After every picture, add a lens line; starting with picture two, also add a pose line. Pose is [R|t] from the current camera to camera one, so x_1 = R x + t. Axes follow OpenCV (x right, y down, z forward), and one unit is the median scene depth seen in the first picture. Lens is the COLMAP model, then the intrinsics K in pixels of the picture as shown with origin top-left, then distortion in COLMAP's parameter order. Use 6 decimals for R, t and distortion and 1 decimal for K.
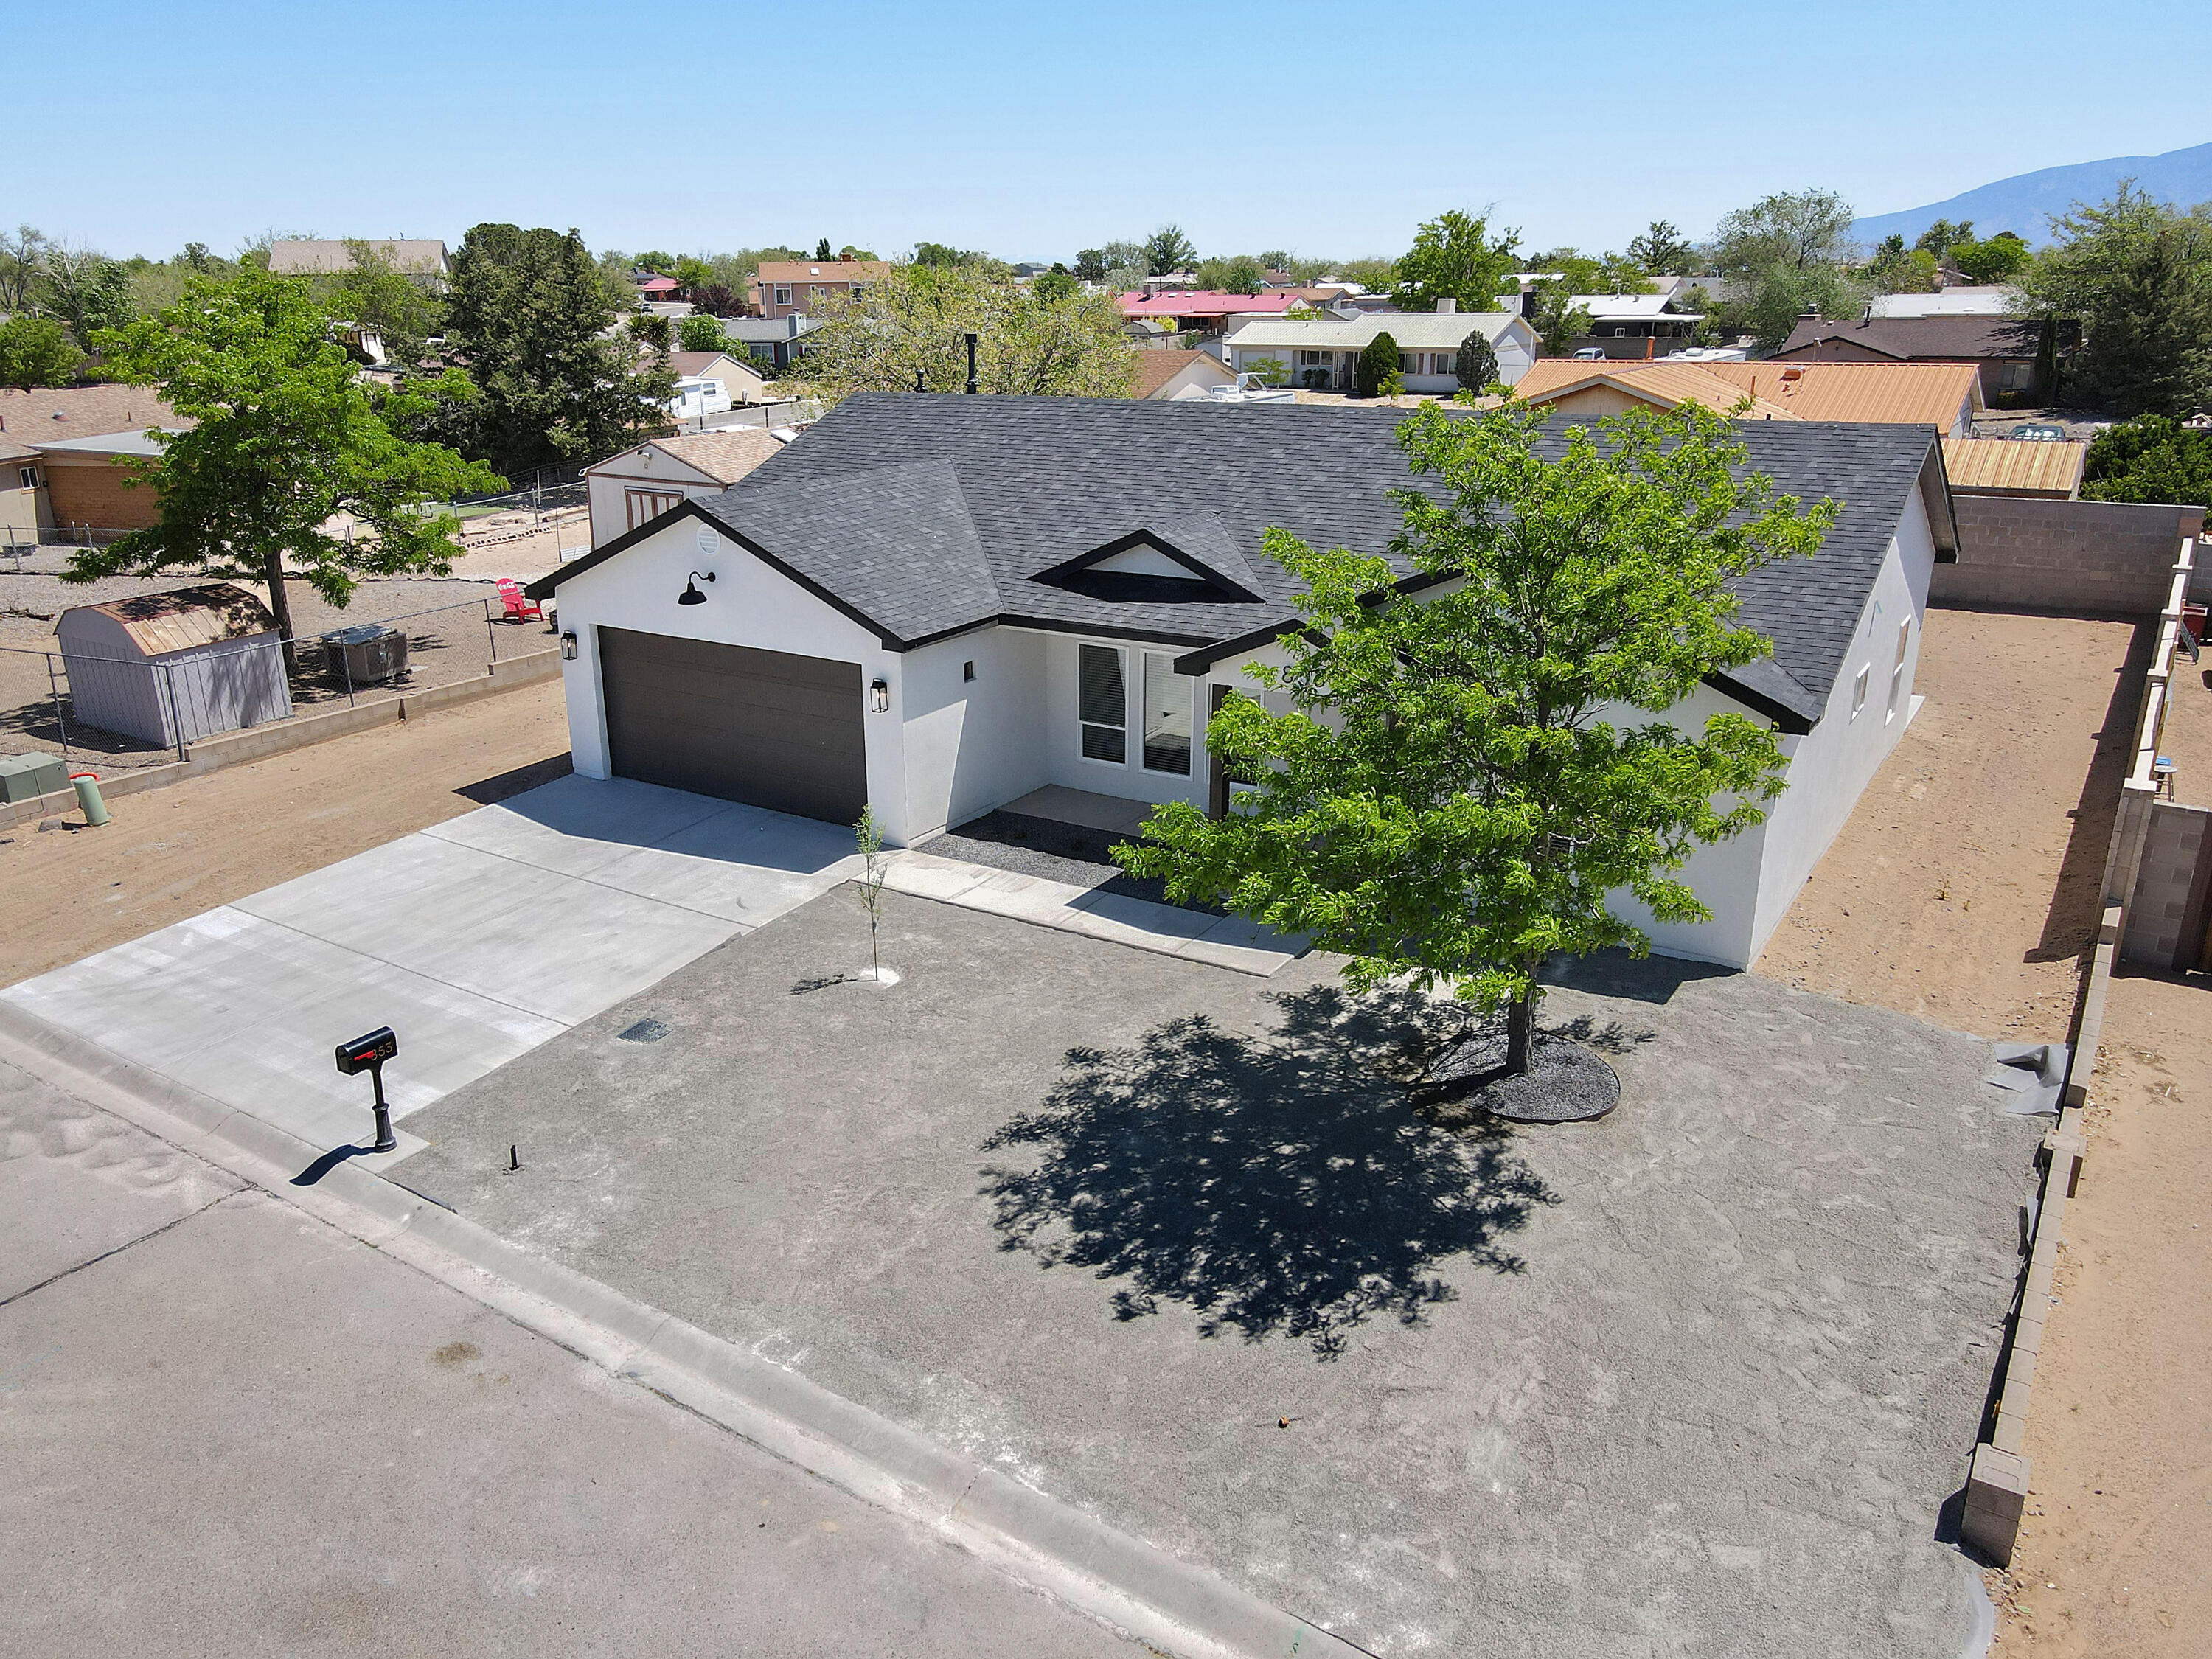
lens RADIAL K [[1690.2, 0, 1090.6], [0, 1690.2, 829.4], [0, 0, 1]] dist [0.003042, 0.030004]
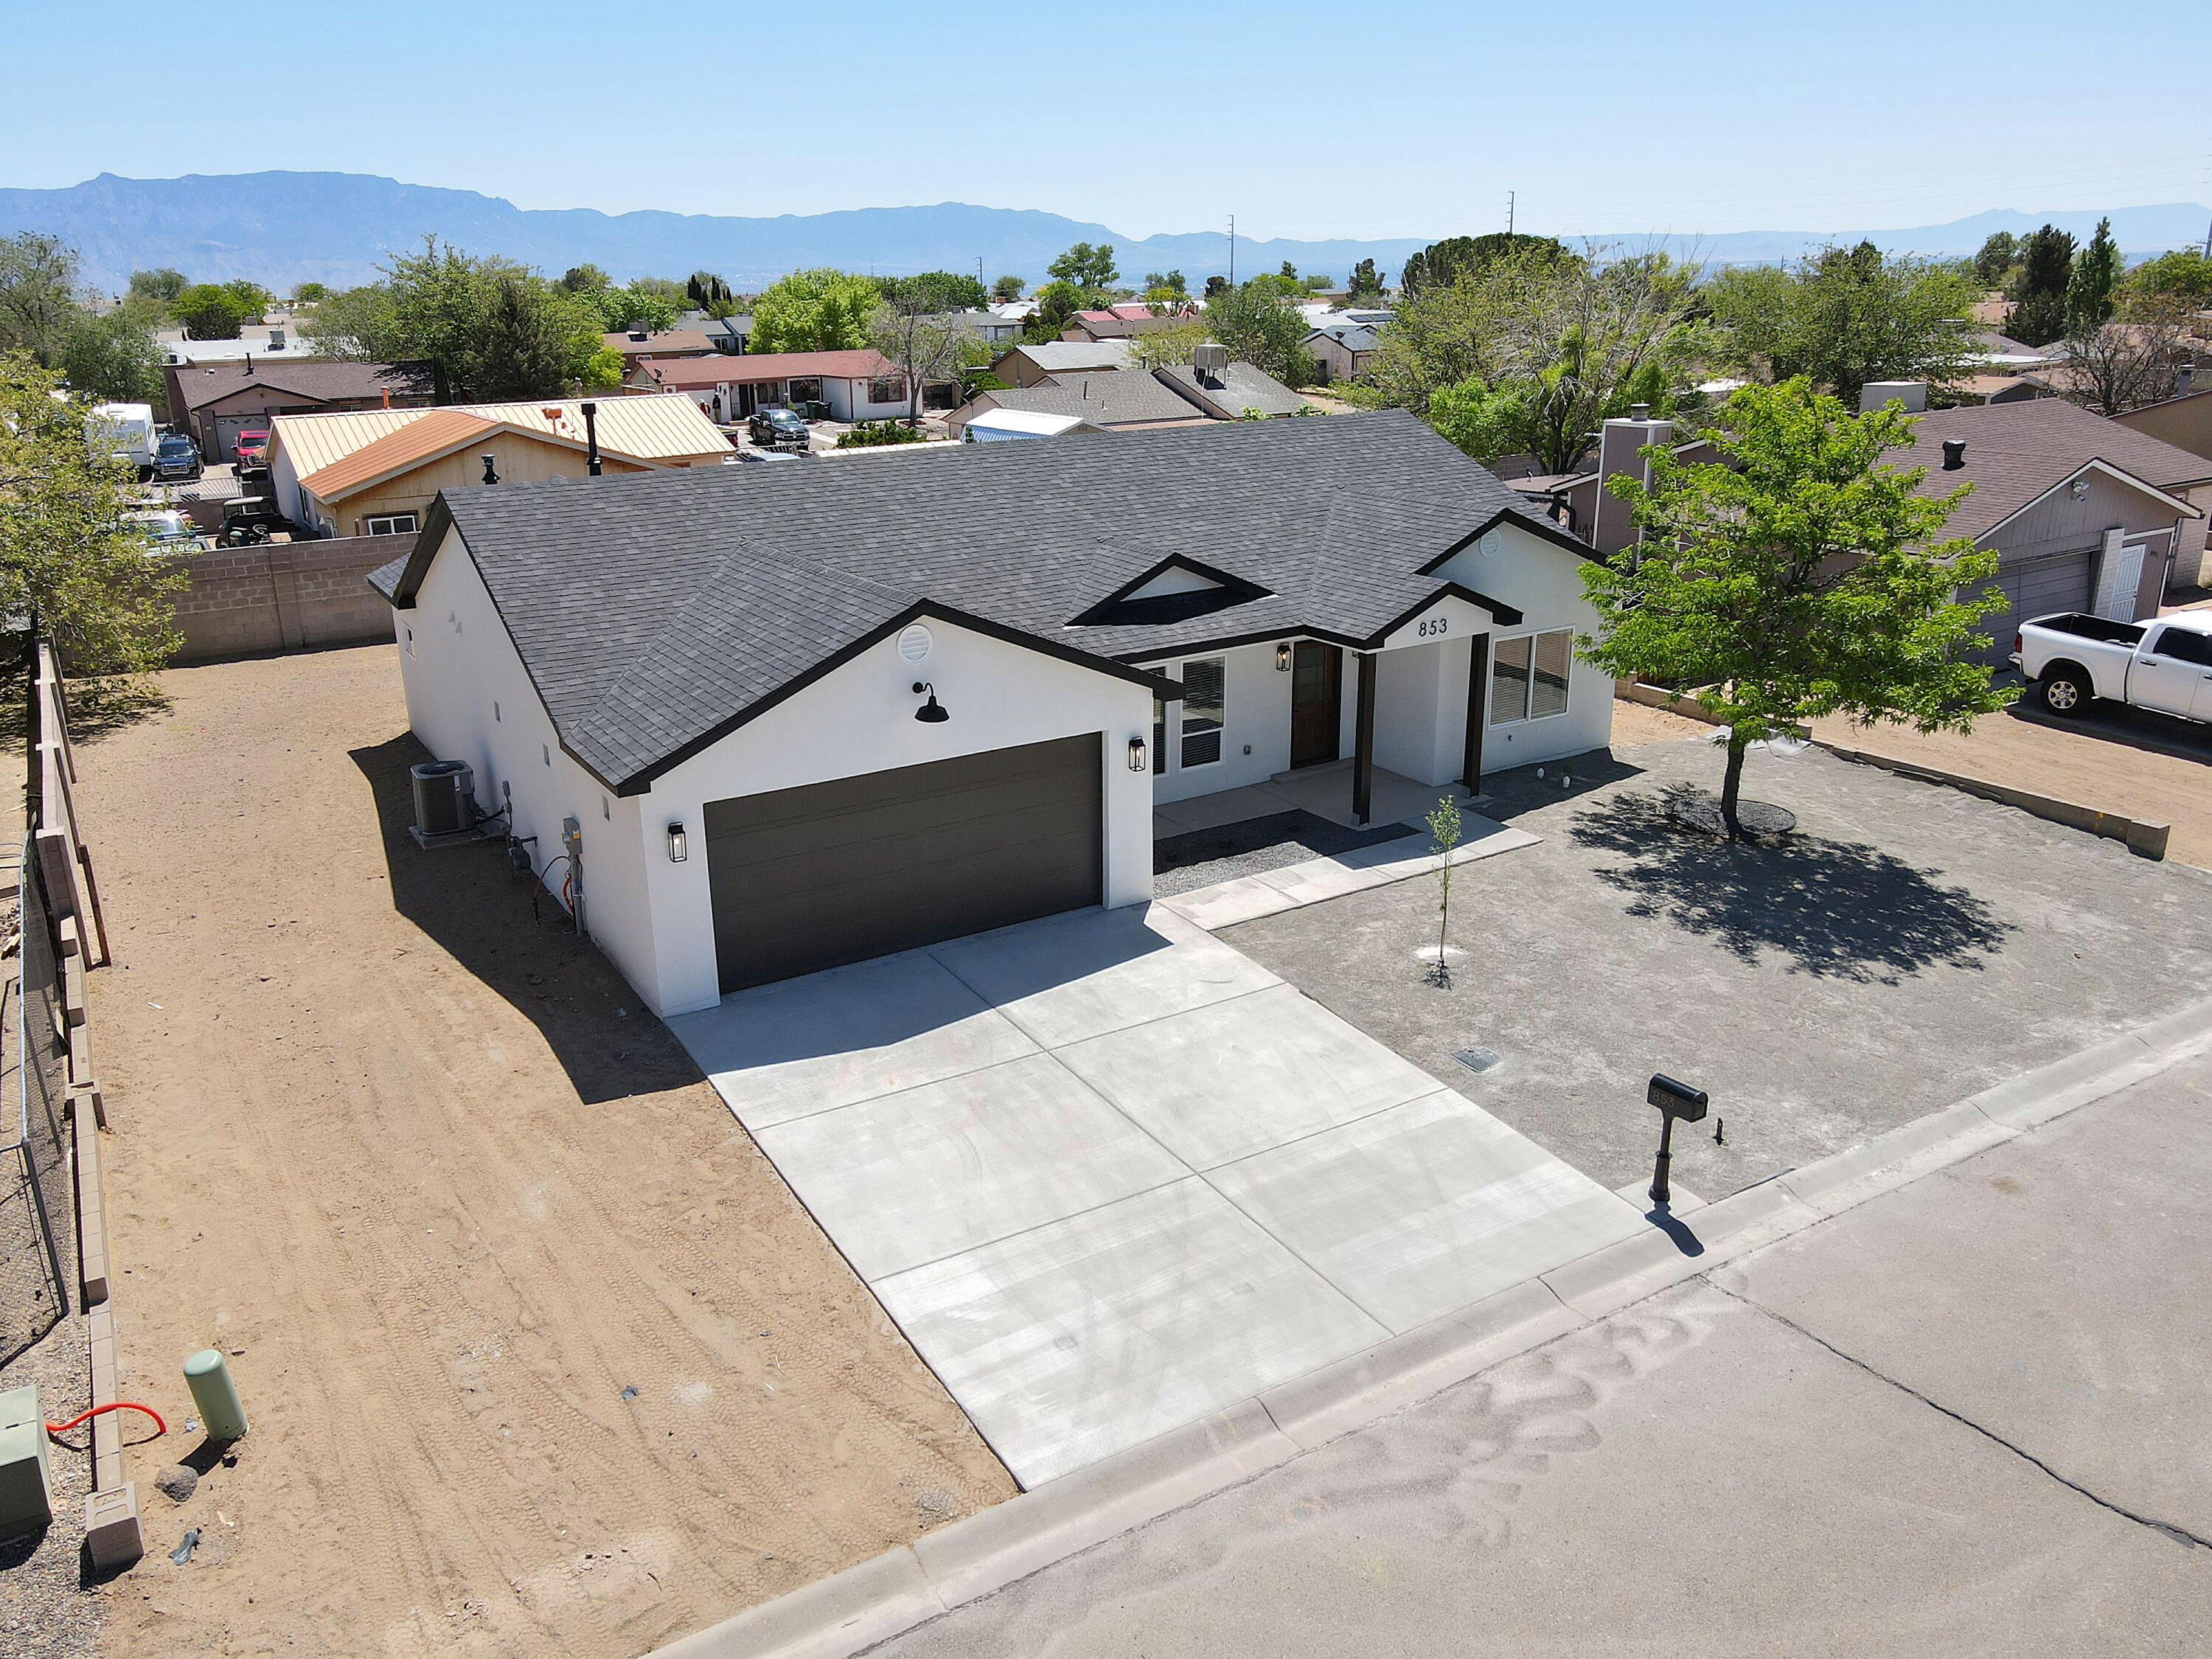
lens RADIAL K [[1690.2, 0, 1090.6], [0, 1690.2, 829.4], [0, 0, 1]] dist [0.003042, 0.030004]
pose [[0.410556, -0.283314, 0.866705, -1.117552], [0.303307, 0.938812, 0.163209, -0.230638], [-0.859912, 0.195871, 0.471366, 0.637304]]
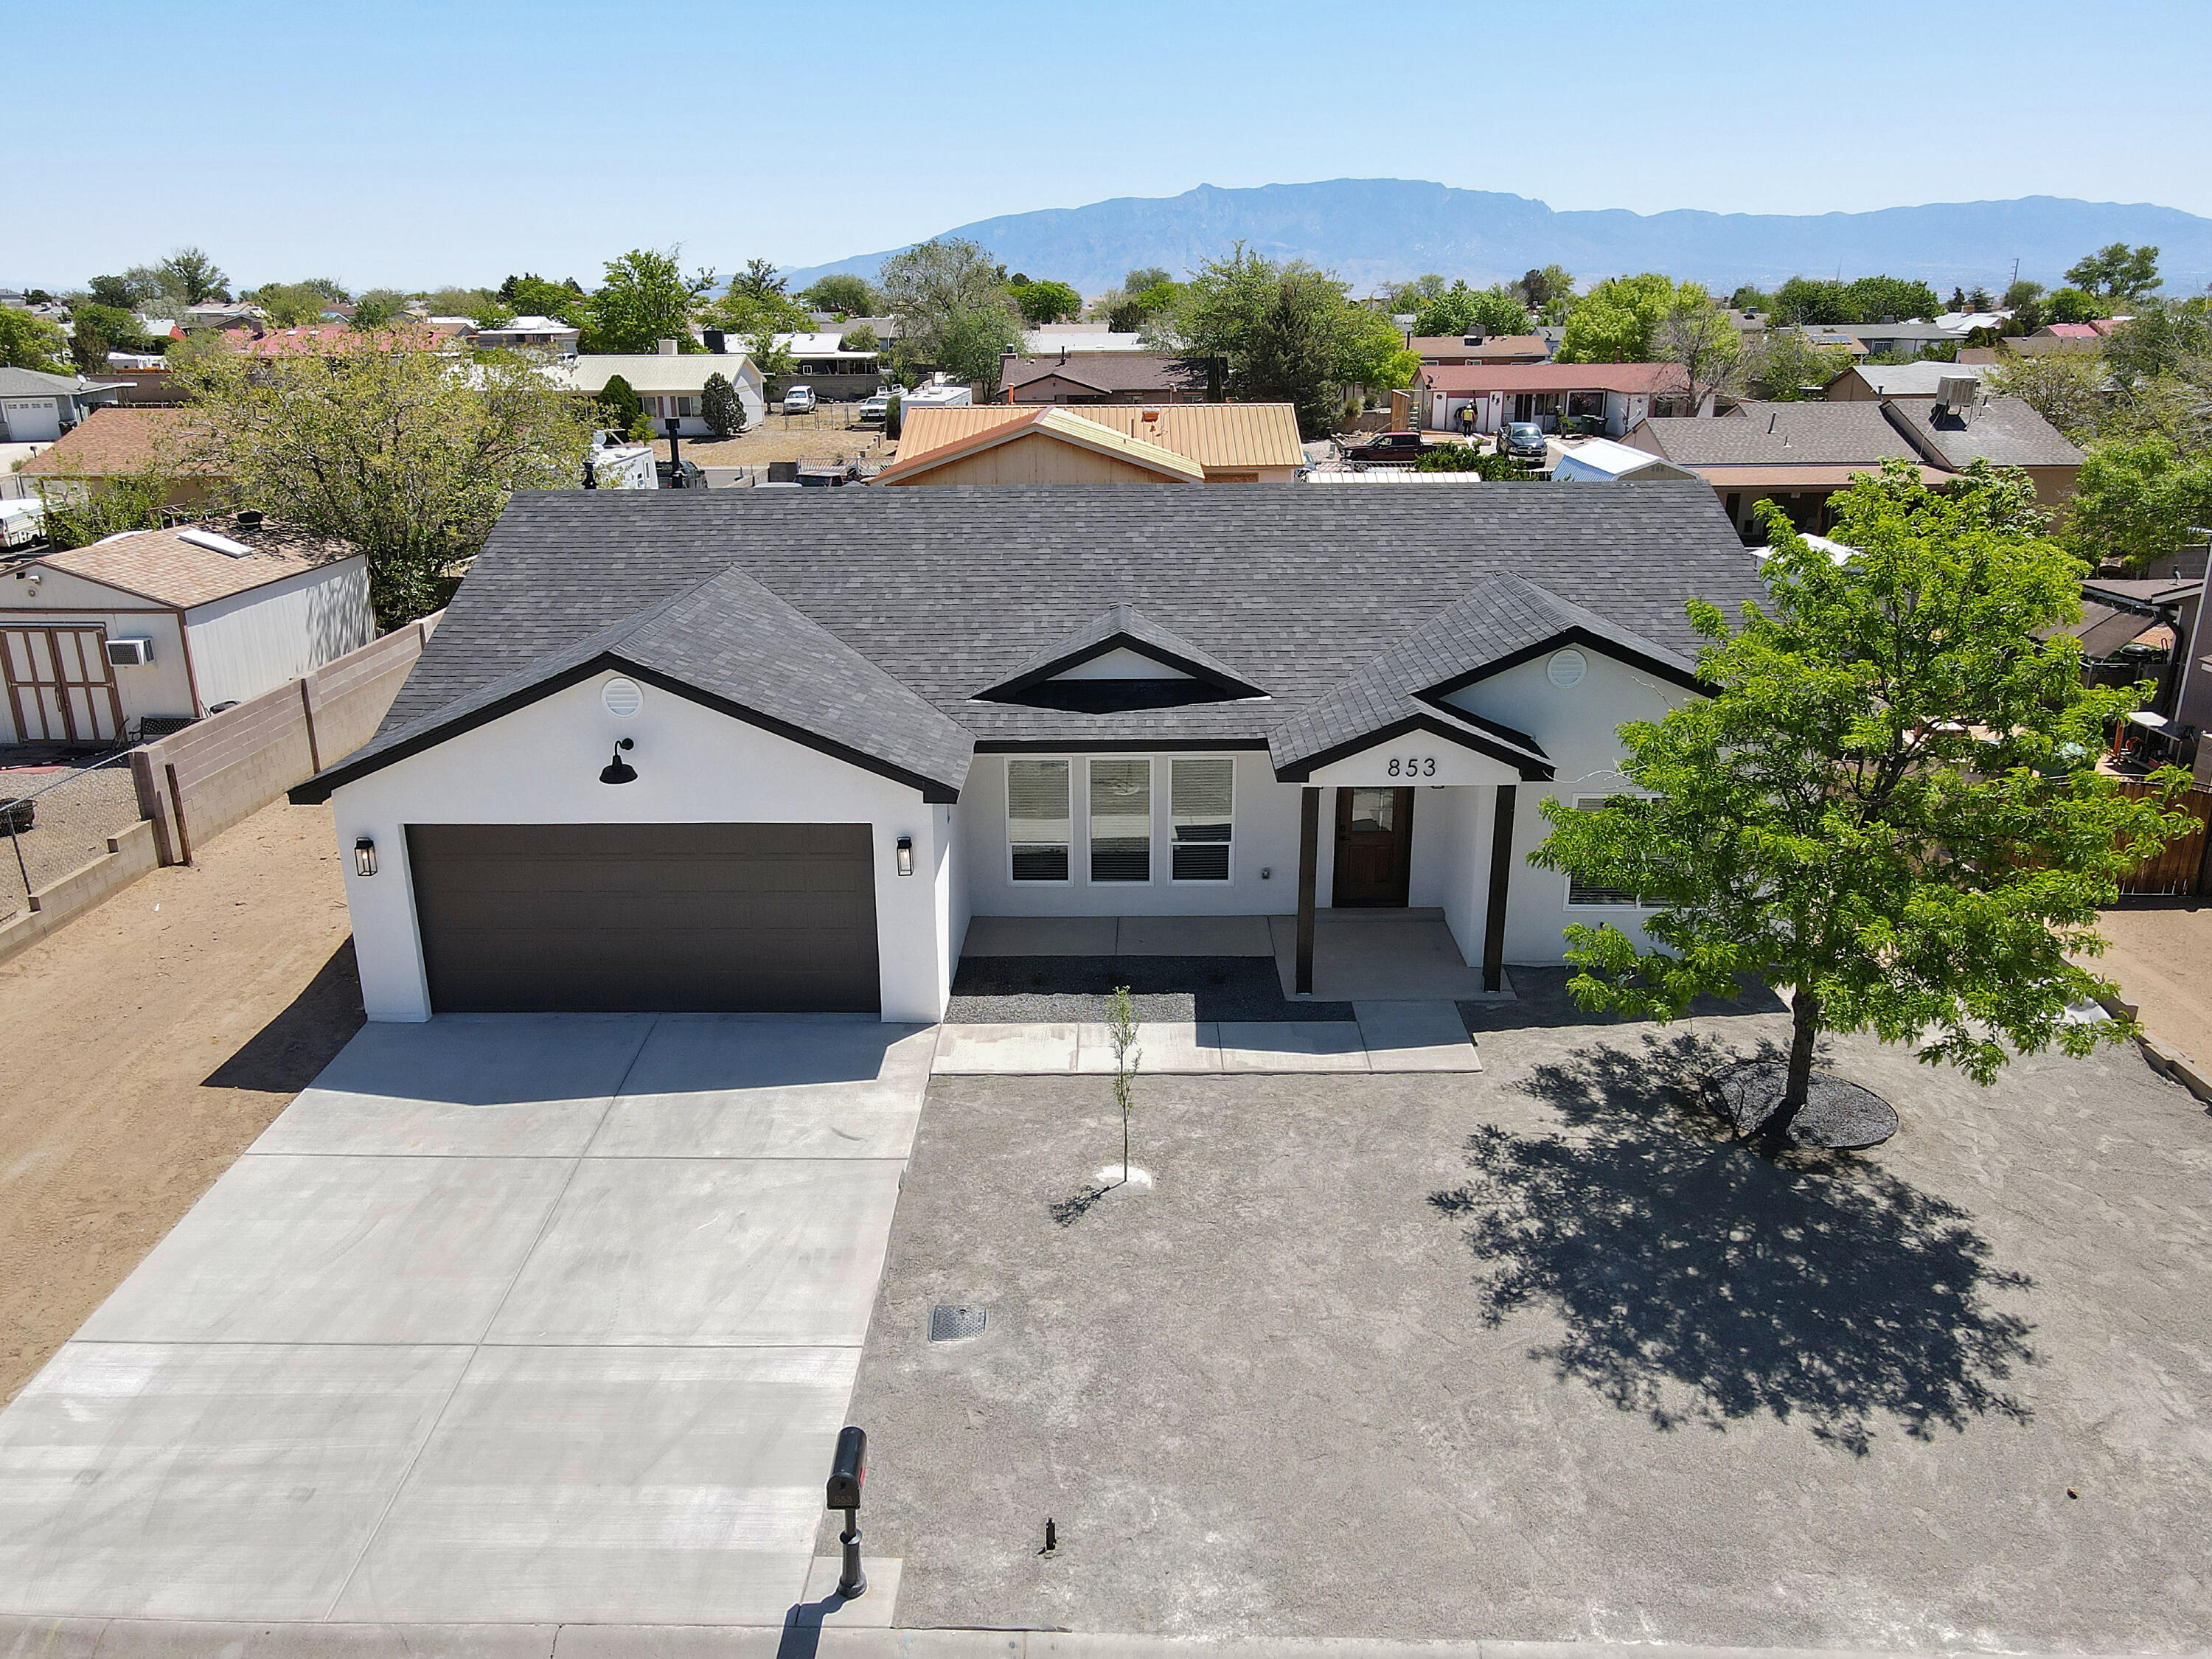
lens RADIAL K [[1660.8, 0, 1120.5], [0, 1660.8, 834.5], [0, 0, 1]] dist [0.025379, -0.011790]
pose [[0.837978, -0.164861, 0.520205, -0.527445], [0.168535, 0.984858, 0.040631, -0.118282], [-0.519027, 0.053625, 0.853074, 0.250261]]
